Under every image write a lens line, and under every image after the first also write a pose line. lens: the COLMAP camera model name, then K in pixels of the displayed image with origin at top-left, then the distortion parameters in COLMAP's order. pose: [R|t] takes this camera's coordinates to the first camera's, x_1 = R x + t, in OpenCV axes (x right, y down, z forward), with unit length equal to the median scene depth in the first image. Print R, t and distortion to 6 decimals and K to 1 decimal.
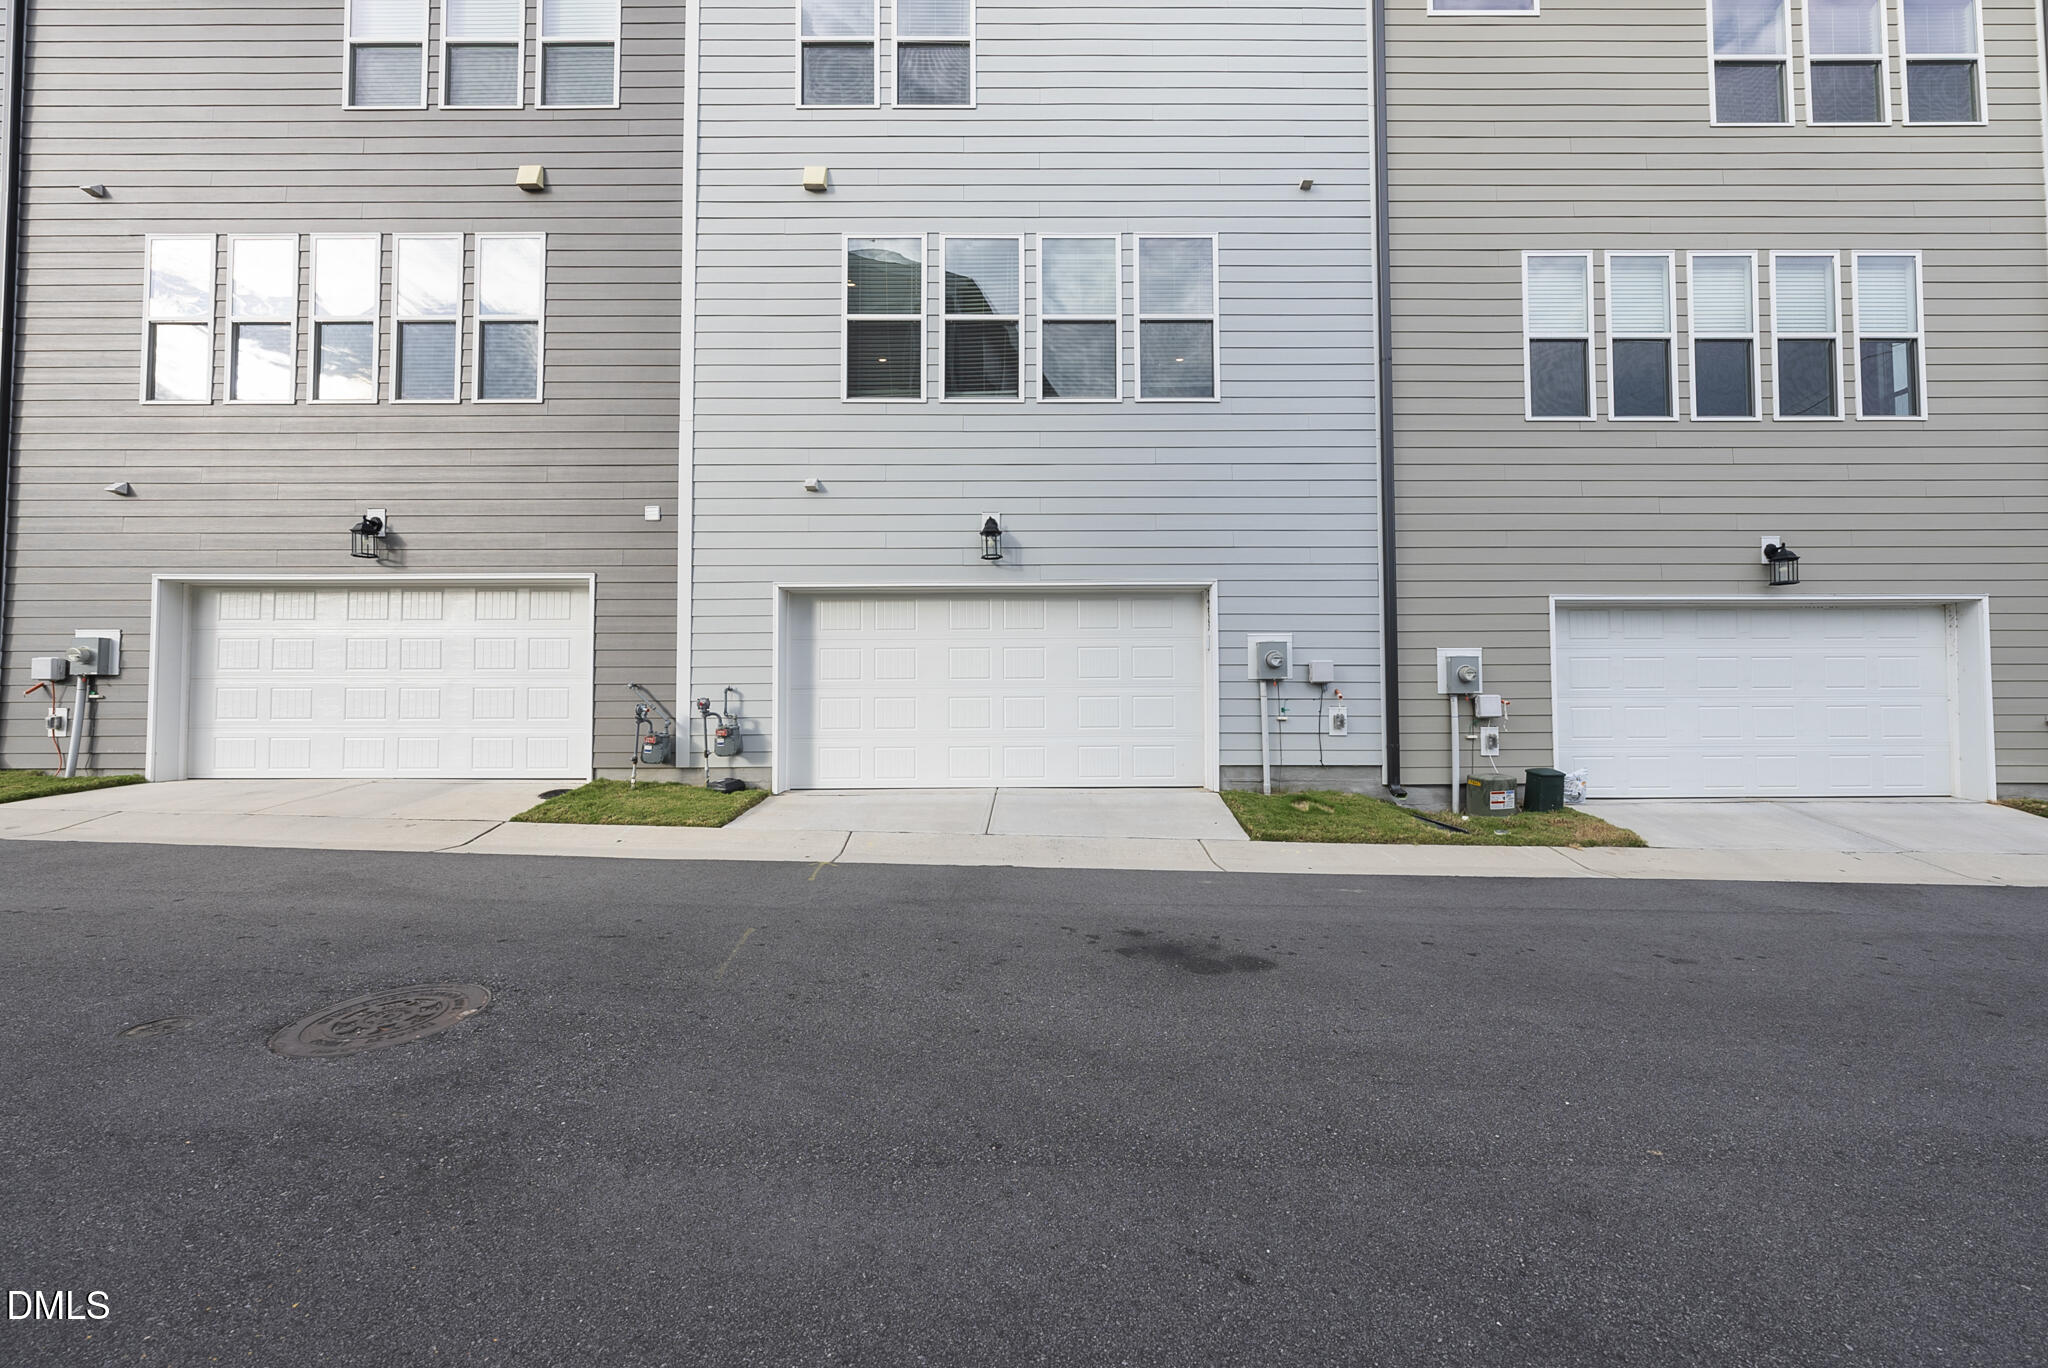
lens RADIAL K [[699.6, 0, 1024.0], [0, 699.6, 684.0], [0, 0, 1]] dist [-0.009209, 0.002111]
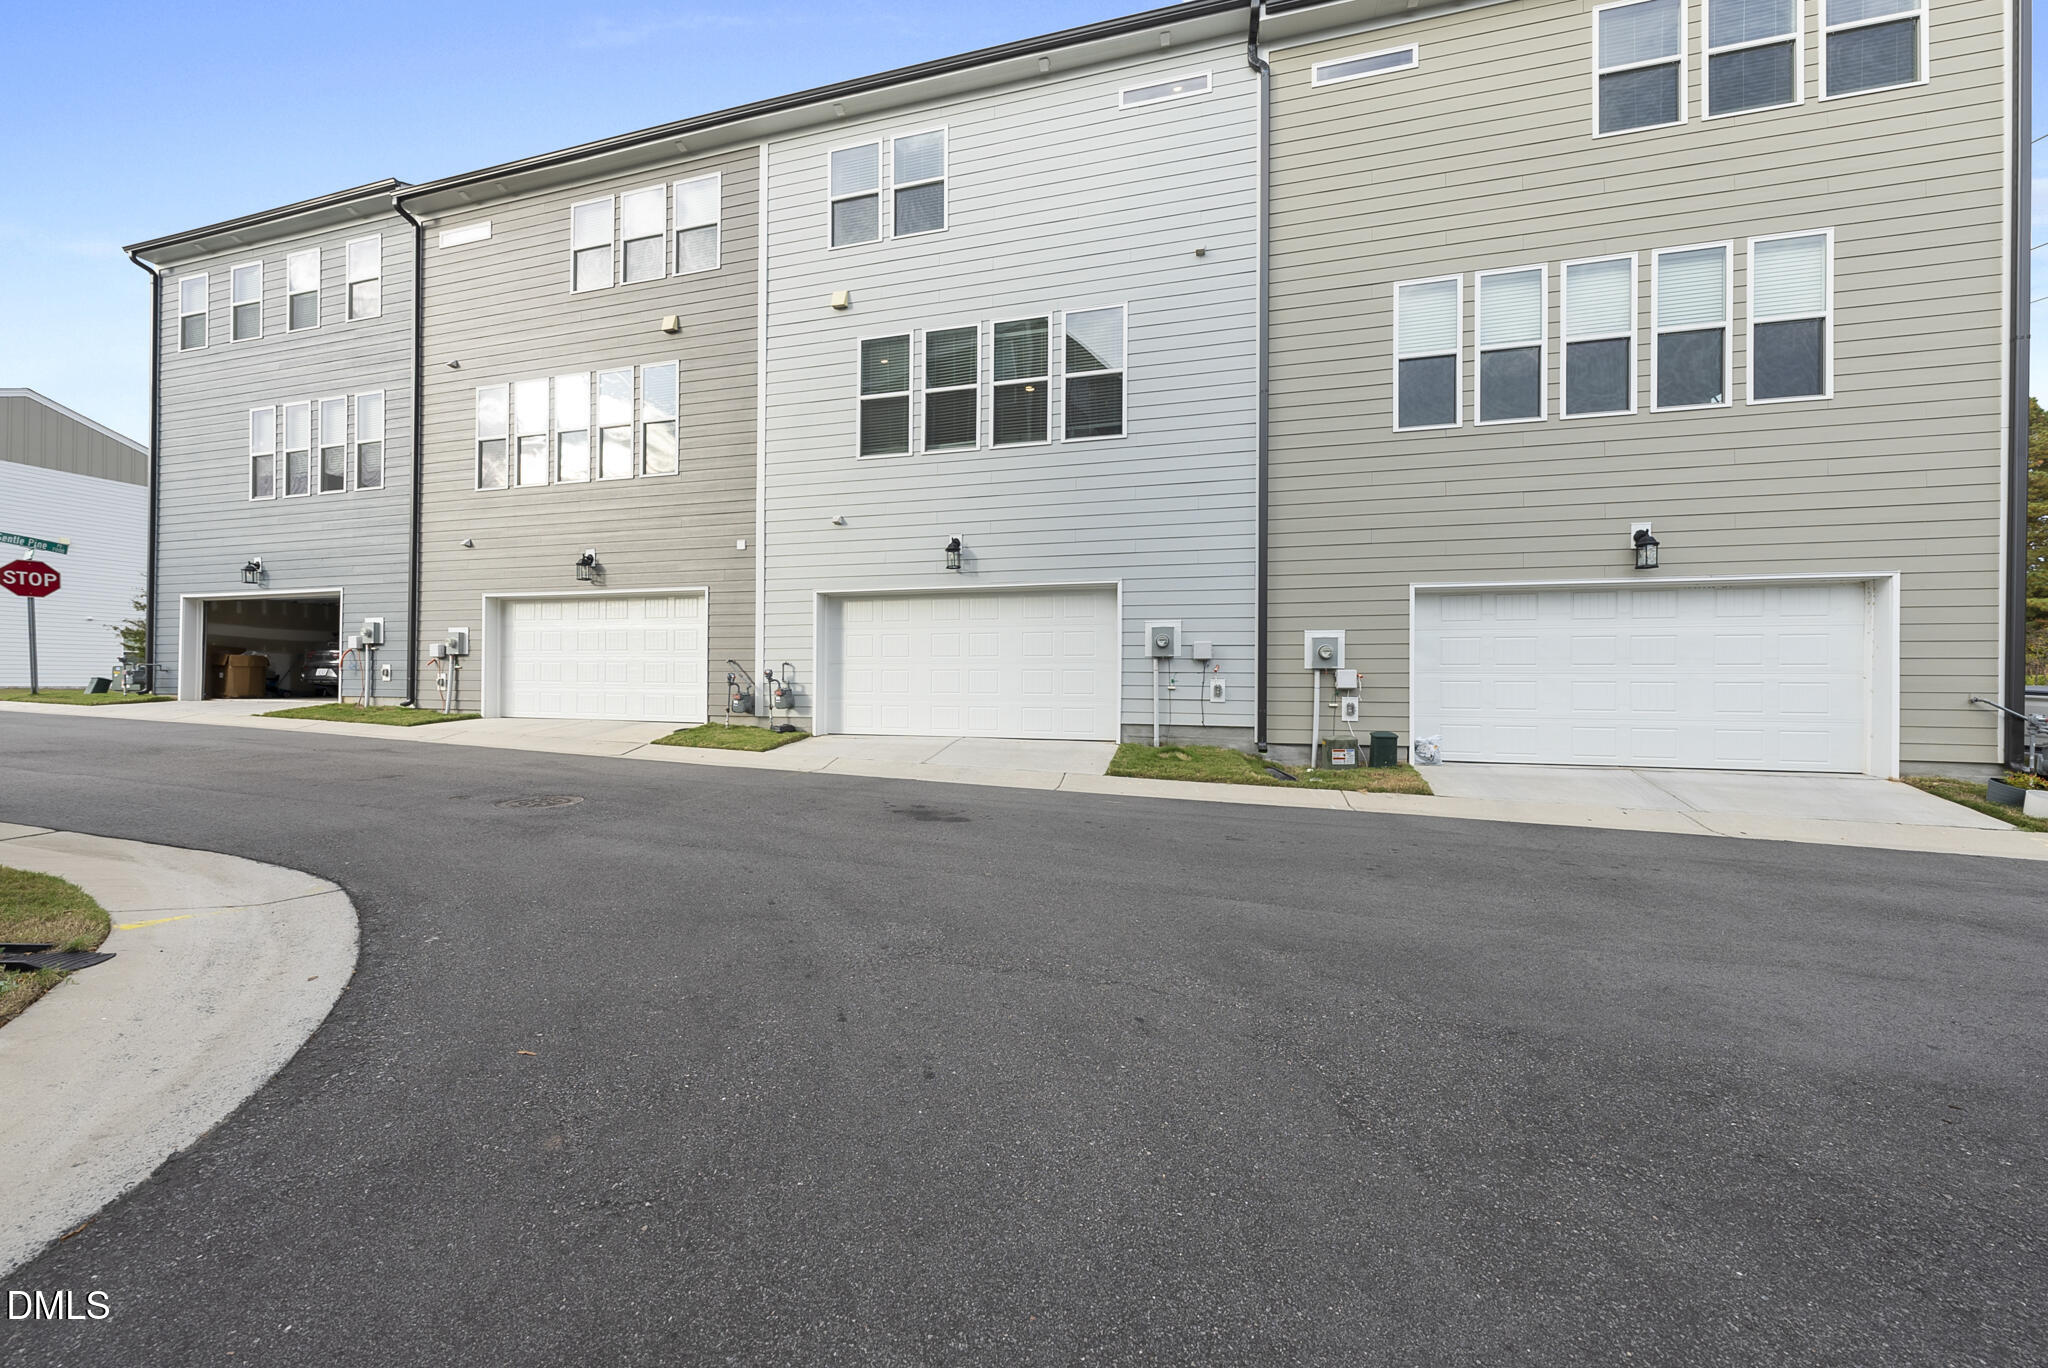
lens RADIAL K [[699.6, 0, 1024.0], [0, 699.6, 684.0], [0, 0, 1]] dist [-0.009209, 0.002111]
pose [[0.965820, 0.009913, -0.259025, 0.436605], [-0.003101, 0.999639, 0.026693, 0.009619], [0.259196, -0.024978, 0.965502, -0.284862]]
